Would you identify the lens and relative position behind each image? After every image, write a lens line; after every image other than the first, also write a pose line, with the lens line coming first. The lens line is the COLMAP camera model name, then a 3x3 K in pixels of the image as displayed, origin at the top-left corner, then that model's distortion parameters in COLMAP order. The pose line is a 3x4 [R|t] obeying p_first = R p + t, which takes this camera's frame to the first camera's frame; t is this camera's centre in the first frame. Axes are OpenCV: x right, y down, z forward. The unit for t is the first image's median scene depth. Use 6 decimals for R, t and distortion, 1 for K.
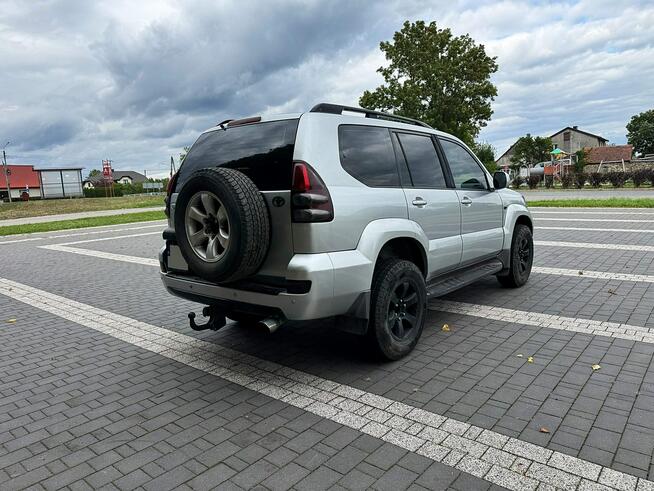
lens RADIAL K [[463.5, 0, 323.8], [0, 463.5, 241.2], [0, 0, 1]] dist [0.035740, -0.041805]
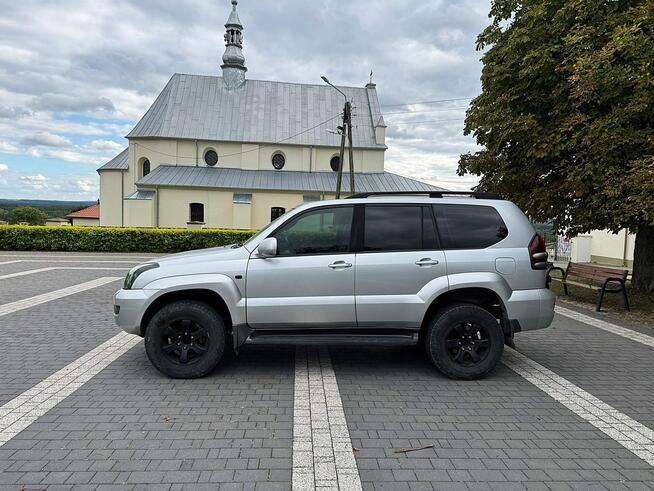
lens RADIAL K [[460.2, 0, 323.5], [0, 460.2, 245.4], [0, 0, 1]] dist [0.053052, -0.070783]
pose [[-0.692465, -0.004641, 0.721437, -0.888253], [0.096961, 0.990308, 0.099438, -0.319390], [-0.714906, 0.138809, -0.685304, 2.467987]]
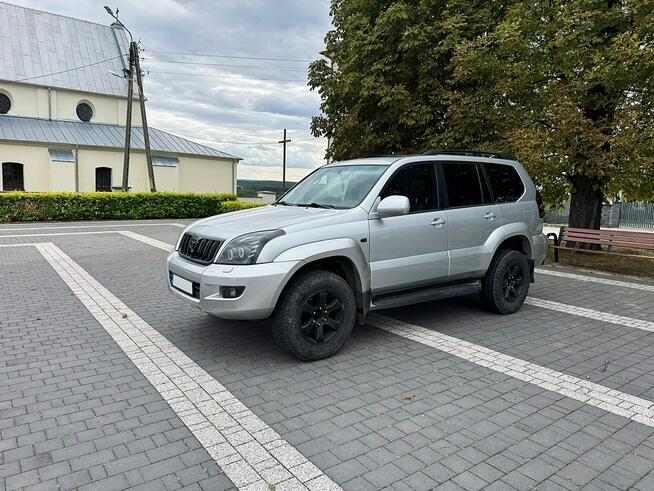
lens RADIAL K [[460.2, 0, 323.5], [0, 460.2, 245.4], [0, 0, 1]] dist [0.053052, -0.070783]
pose [[-0.973210, 0.000311, 0.229918, 0.020202], [0.053975, 0.972362, 0.227156, -0.383461], [-0.223492, 0.233480, -0.946329, 2.892836]]
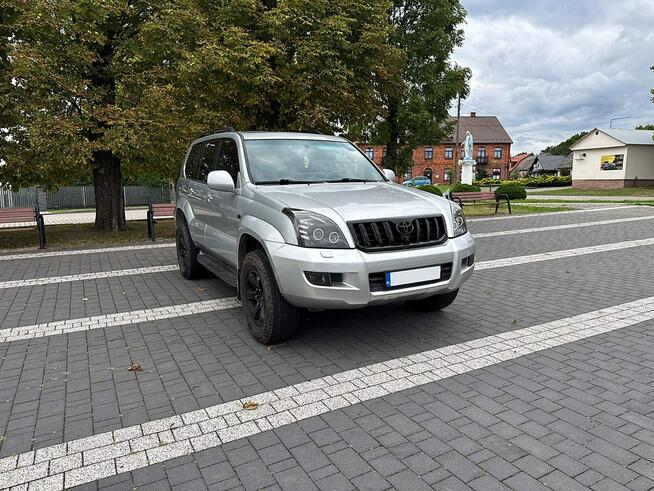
lens RADIAL K [[453.8, 0, 331.0], [0, 453.8, 250.9], [0, 0, 1]] dist [0.064253, -0.100376]
pose [[-0.356445, 0.201424, -0.912346, 1.524055], [-0.083600, 0.965693, 0.245864, -0.318477], [0.930569, 0.163909, -0.327377, 2.055116]]
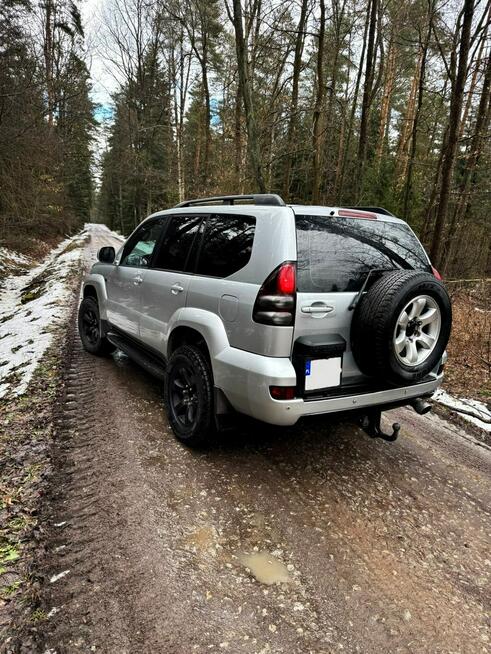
lens RADIAL K [[460.2, 0, 245.5], [0, 460.2, 327.0], [0, 0, 1]] dist [0.053052, -0.070783]
pose [[0.303604, -0.130804, 0.943777, -1.102972], [0.043201, 0.991403, 0.123507, -0.149781], [-0.951818, 0.003275, 0.306645, 0.894380]]
